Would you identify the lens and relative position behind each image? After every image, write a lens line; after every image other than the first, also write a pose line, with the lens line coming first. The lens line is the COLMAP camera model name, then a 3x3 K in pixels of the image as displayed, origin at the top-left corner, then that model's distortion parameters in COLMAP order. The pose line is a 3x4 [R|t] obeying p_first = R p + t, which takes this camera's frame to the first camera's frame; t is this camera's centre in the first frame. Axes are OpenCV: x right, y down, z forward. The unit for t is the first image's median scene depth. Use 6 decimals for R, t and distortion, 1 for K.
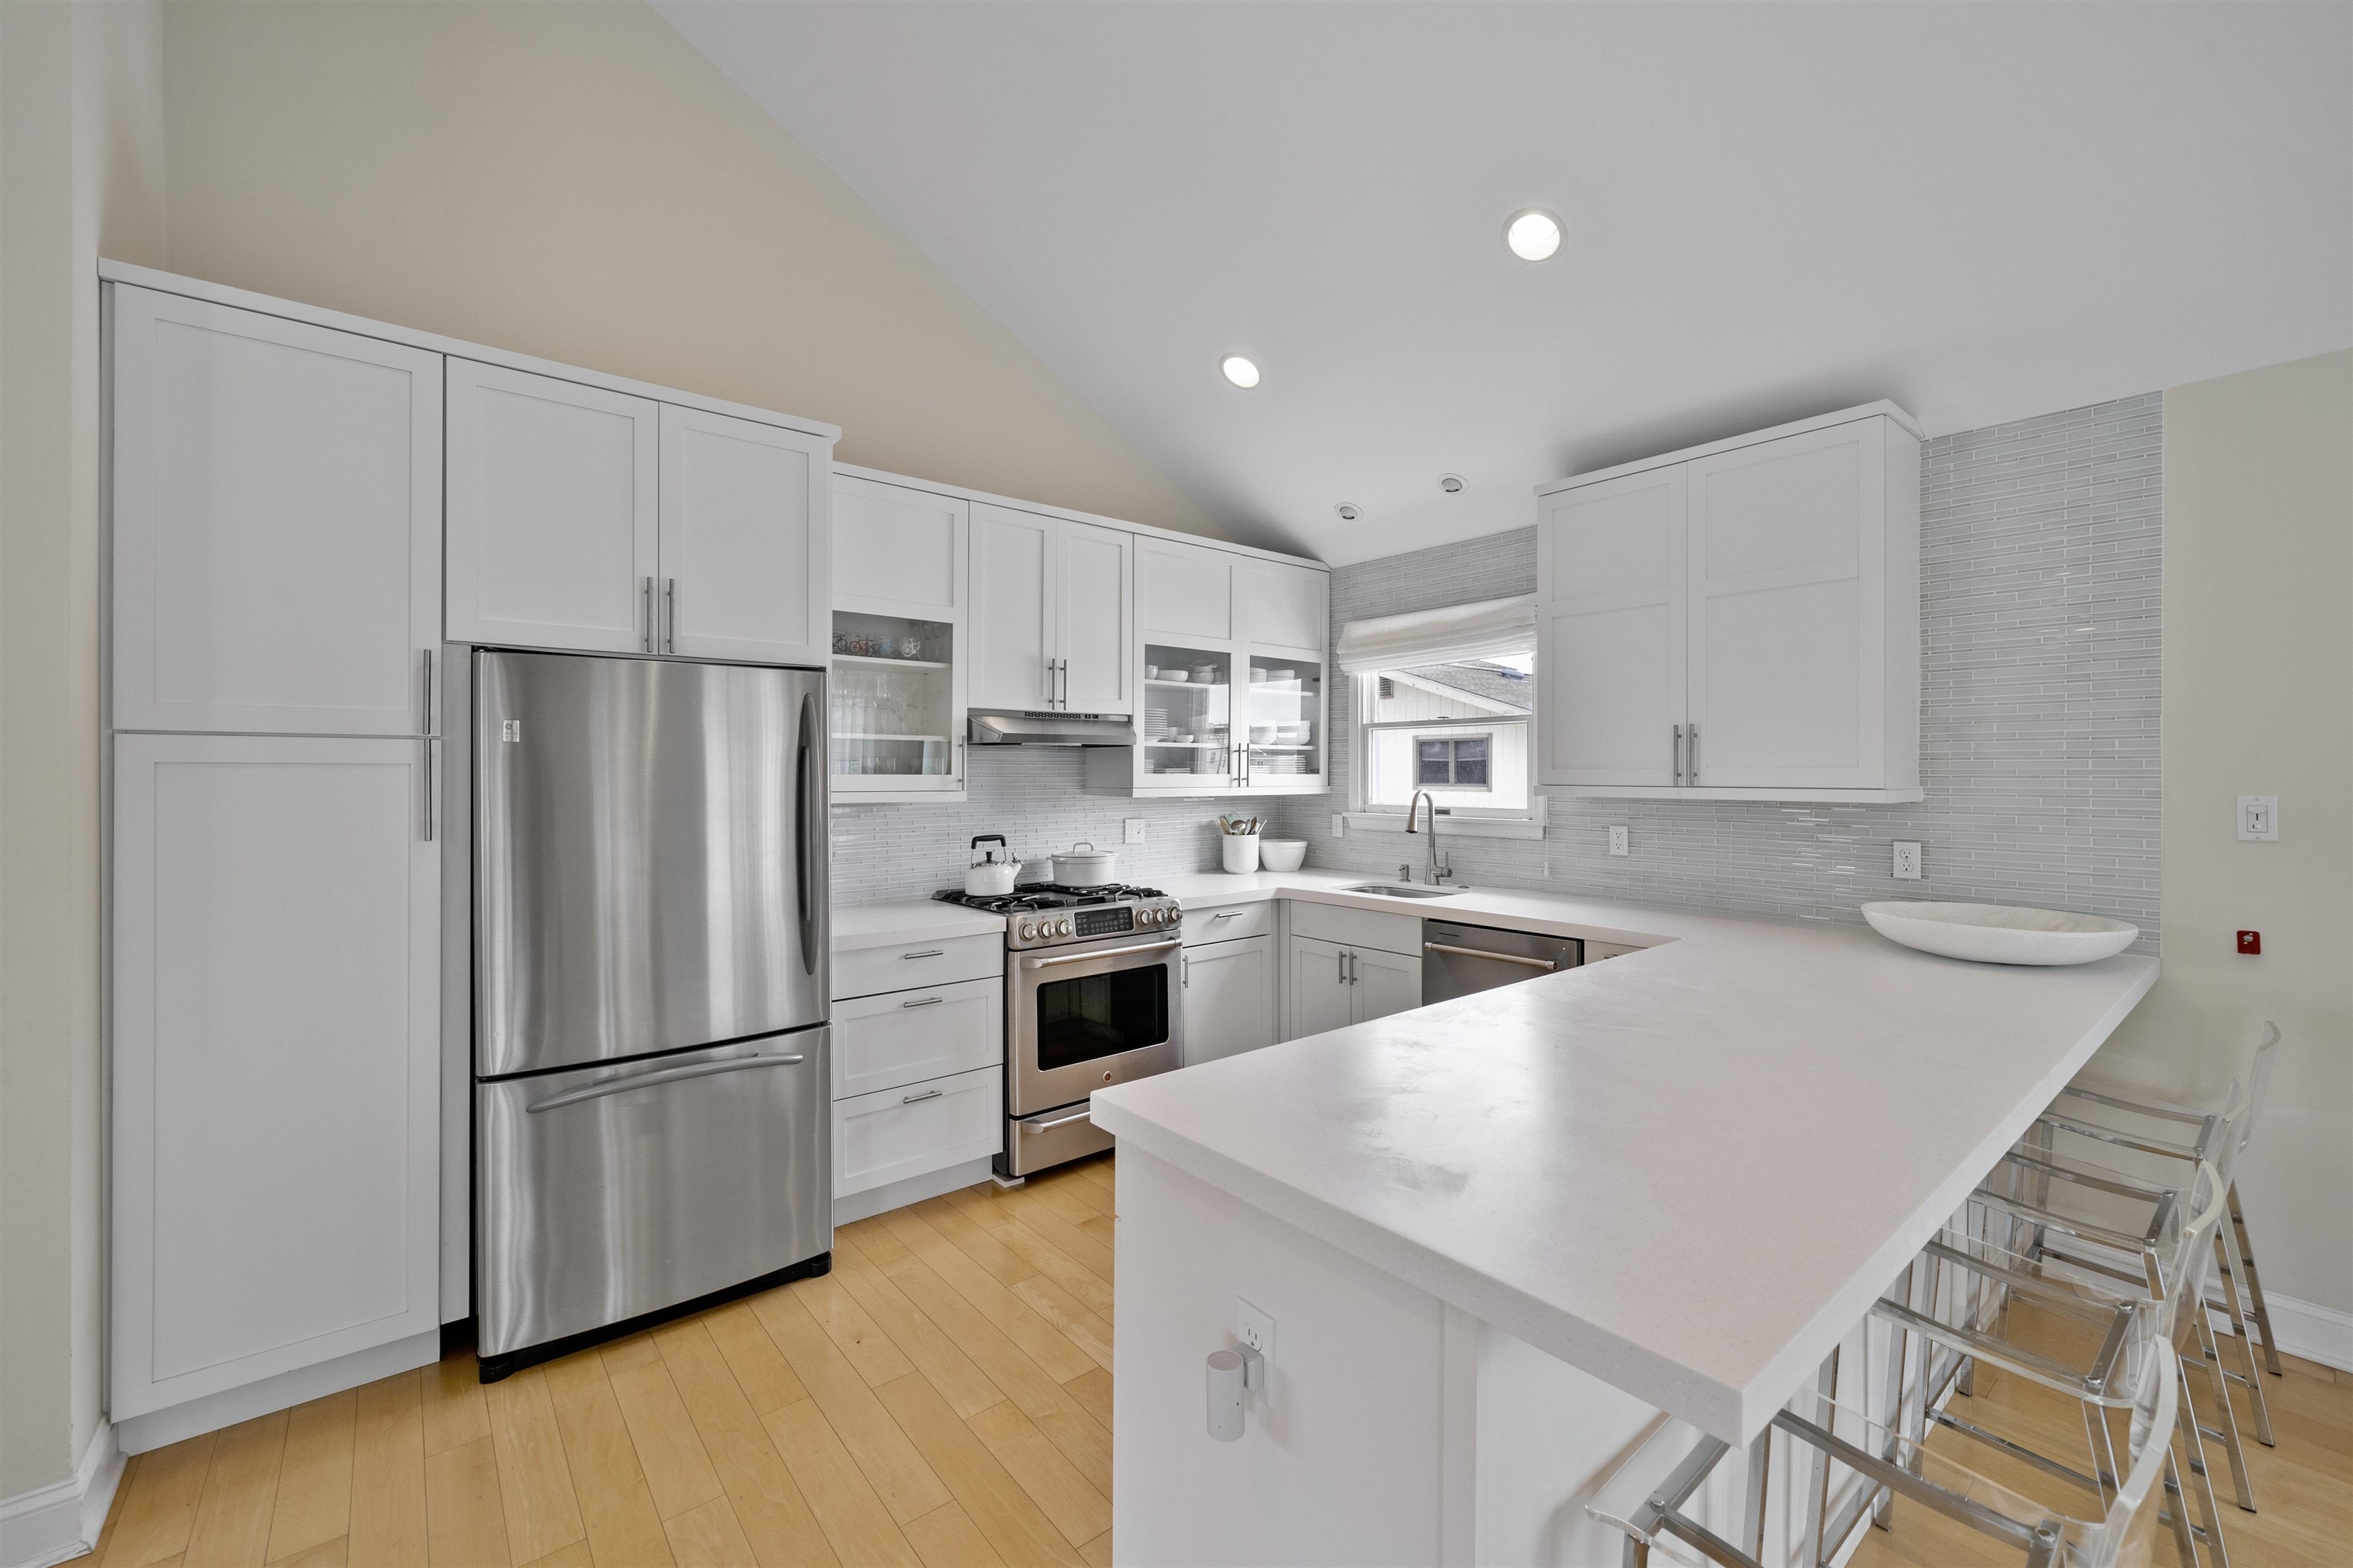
lens RADIAL K [[956.3, 0, 1193.6], [0, 956.3, 777.4], [0, 0, 1]] dist [-0.007613, 0.000605]
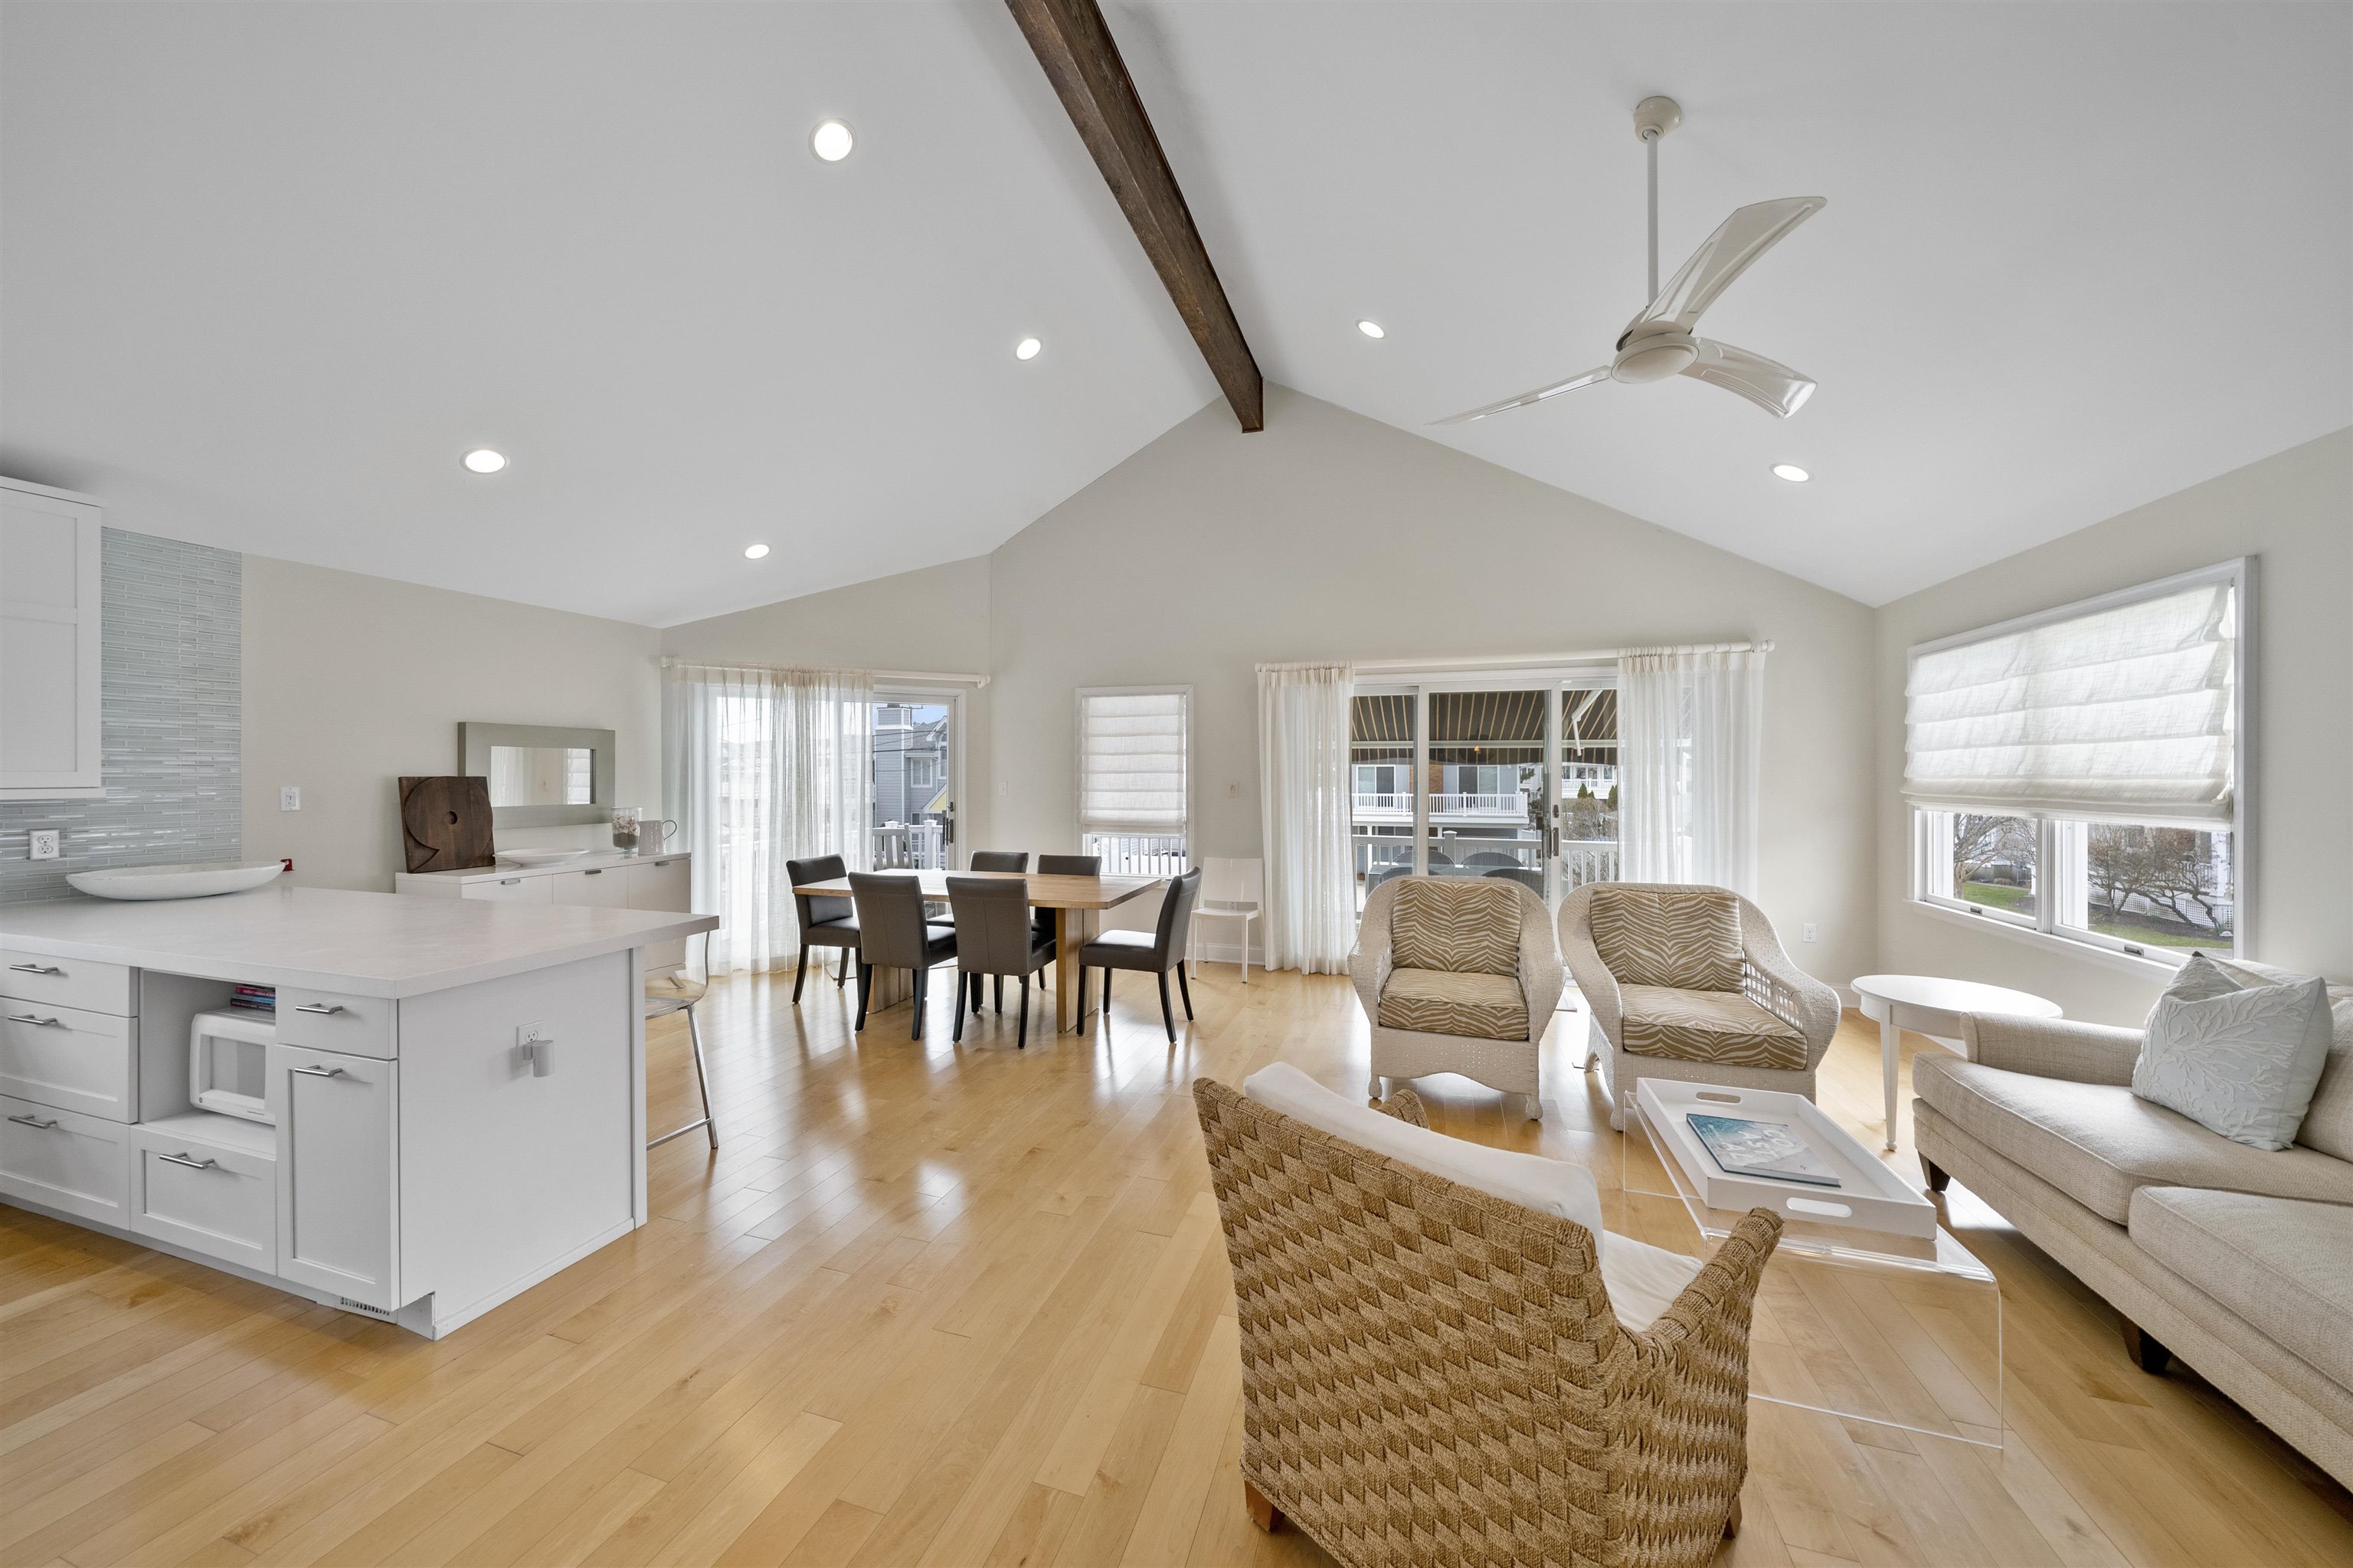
lens RADIAL K [[812.6, 0, 1152.1], [0, 812.6, 772.5], [0, 0, 1]] dist [-0.001268, -0.000115]
pose [[-0.509770, 0.003482, 0.860304, -0.712014], [0.008141, 0.999967, 0.000777, 0.001921], [-0.860272, 0.007400, -0.509781, 0.218839]]
